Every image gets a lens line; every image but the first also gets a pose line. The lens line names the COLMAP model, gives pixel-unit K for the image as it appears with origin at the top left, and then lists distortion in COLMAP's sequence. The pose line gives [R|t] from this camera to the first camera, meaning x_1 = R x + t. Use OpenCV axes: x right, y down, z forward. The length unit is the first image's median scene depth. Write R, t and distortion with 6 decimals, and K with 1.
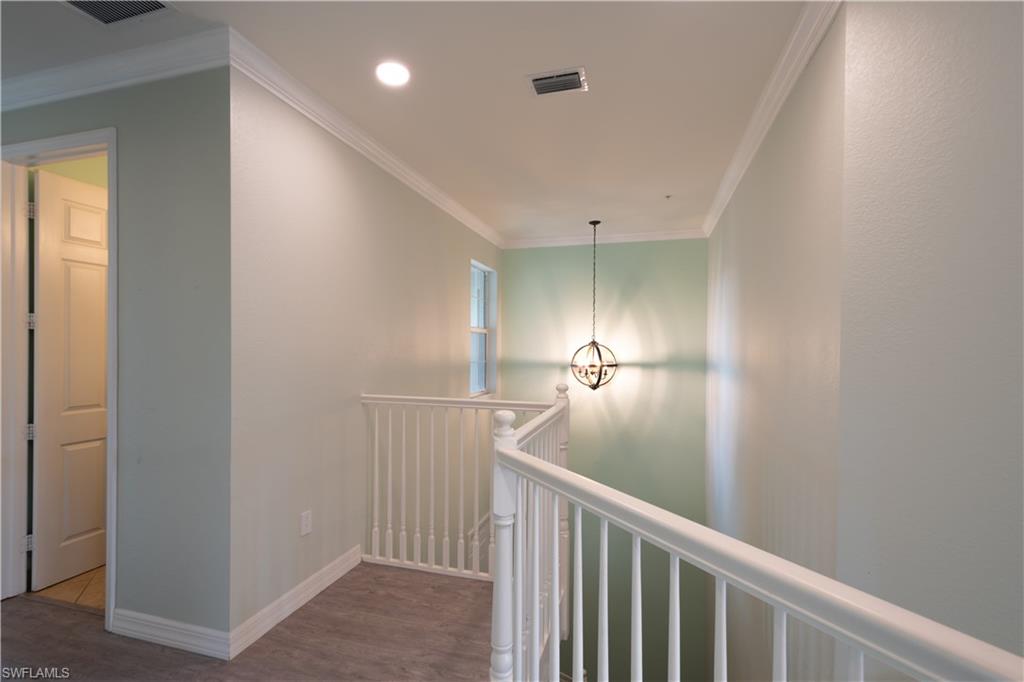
lens RADIAL K [[457.1, 0, 506.8], [0, 457.1, 349.3], [0, 0, 1]] dist [0.010604, -0.000806]
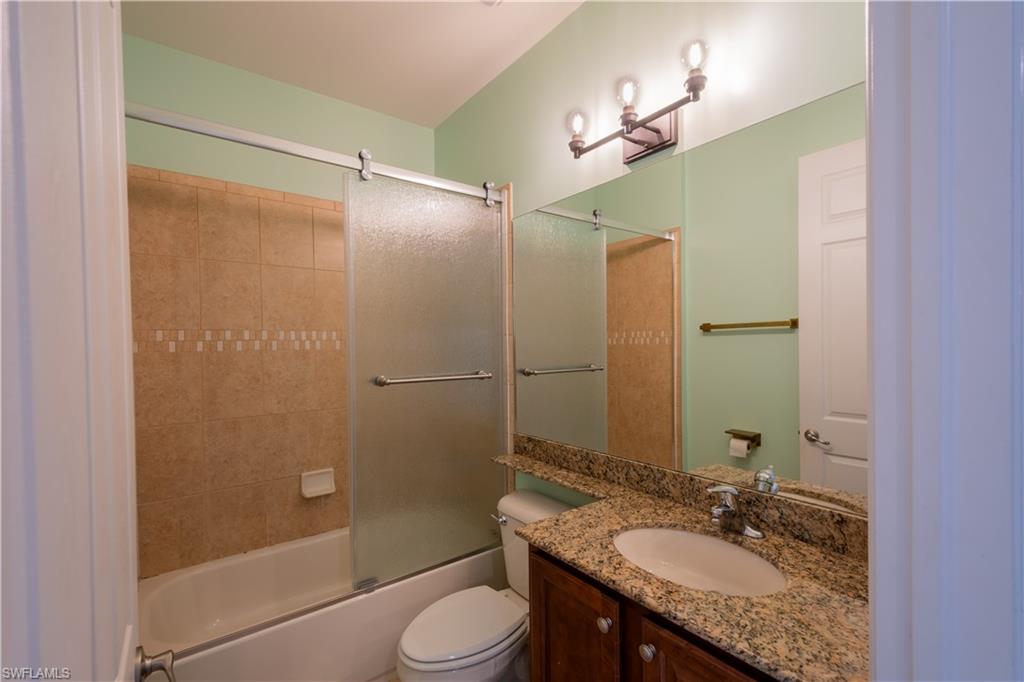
lens RADIAL K [[457.1, 0, 506.8], [0, 457.1, 349.3], [0, 0, 1]] dist [0.010604, -0.000806]
pose [[-0.595592, 0.009757, -0.803228, 0.116124], [0.010837, 0.999933, 0.004111, -0.003790], [0.803214, -0.006256, -0.595657, 0.991437]]
